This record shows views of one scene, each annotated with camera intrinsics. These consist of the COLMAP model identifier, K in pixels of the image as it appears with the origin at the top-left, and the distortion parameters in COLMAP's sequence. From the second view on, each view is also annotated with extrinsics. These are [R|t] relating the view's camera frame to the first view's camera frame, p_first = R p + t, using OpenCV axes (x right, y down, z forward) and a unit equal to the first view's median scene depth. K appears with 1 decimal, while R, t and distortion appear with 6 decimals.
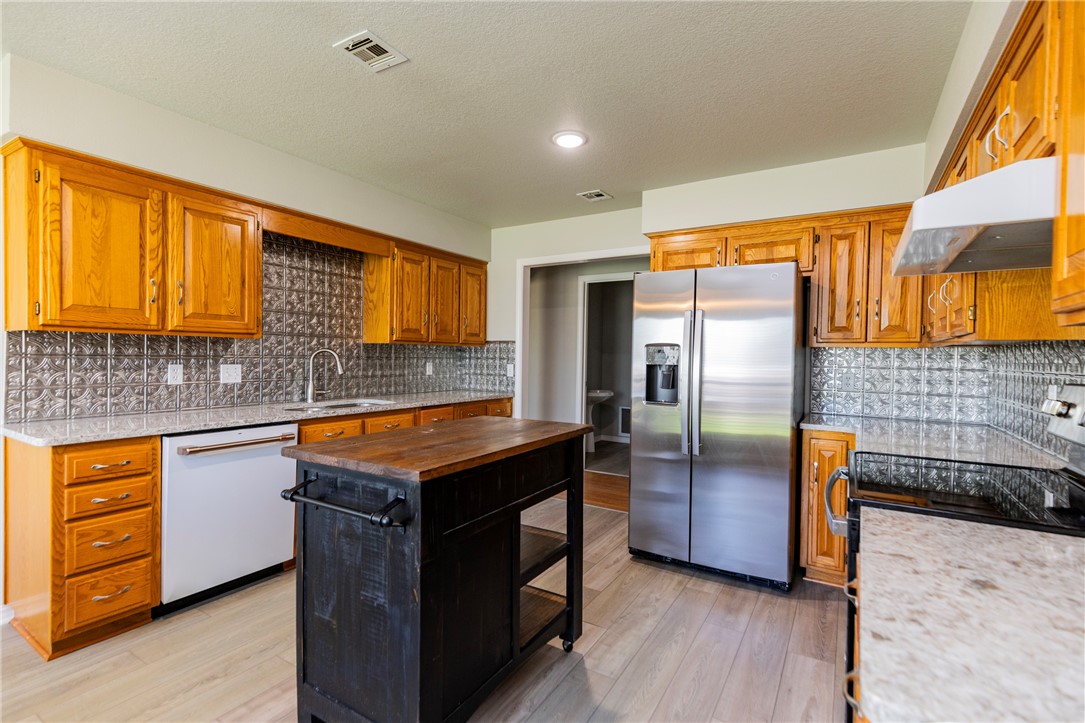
lens RADIAL K [[493.6, 0, 545.1], [0, 493.6, 361.5], [0, 0, 1]] dist [0.012058, -0.000929]
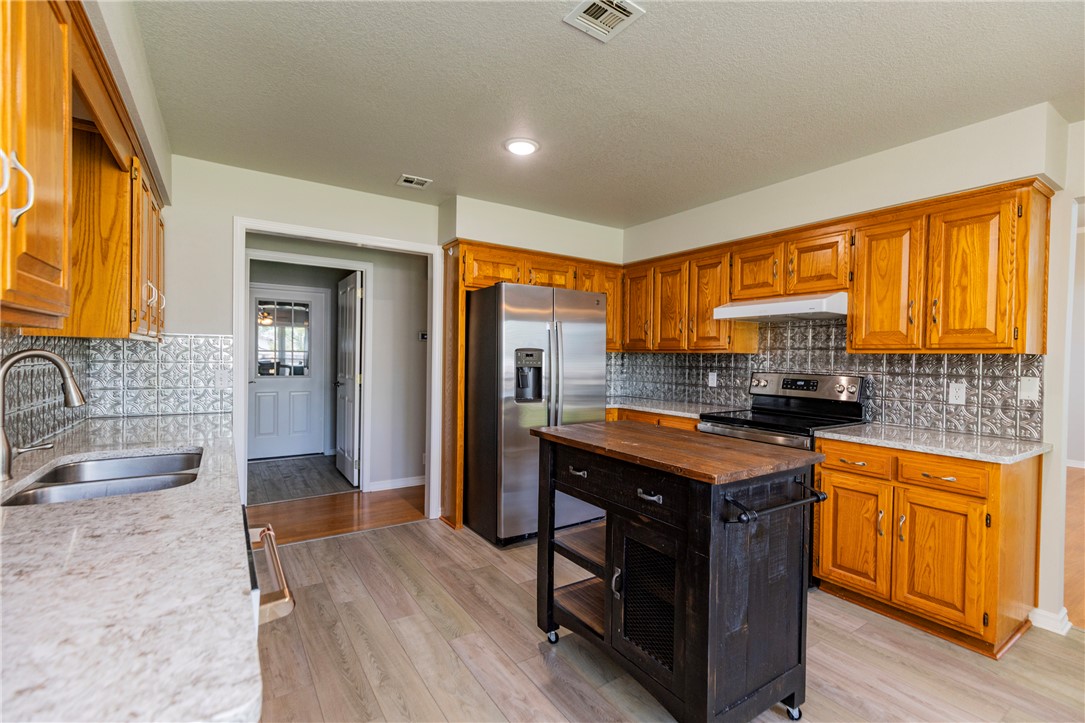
lens RADIAL K [[489.7, 0, 553.9], [0, 489.7, 358.9], [0, 0, 1]] dist [-0.000268, -0.000603]
pose [[0.394143, -0.009493, 0.919000, -0.766335], [0.003430, 0.999955, 0.008858, -0.020505], [-0.919043, -0.000339, 0.394158, 0.493718]]
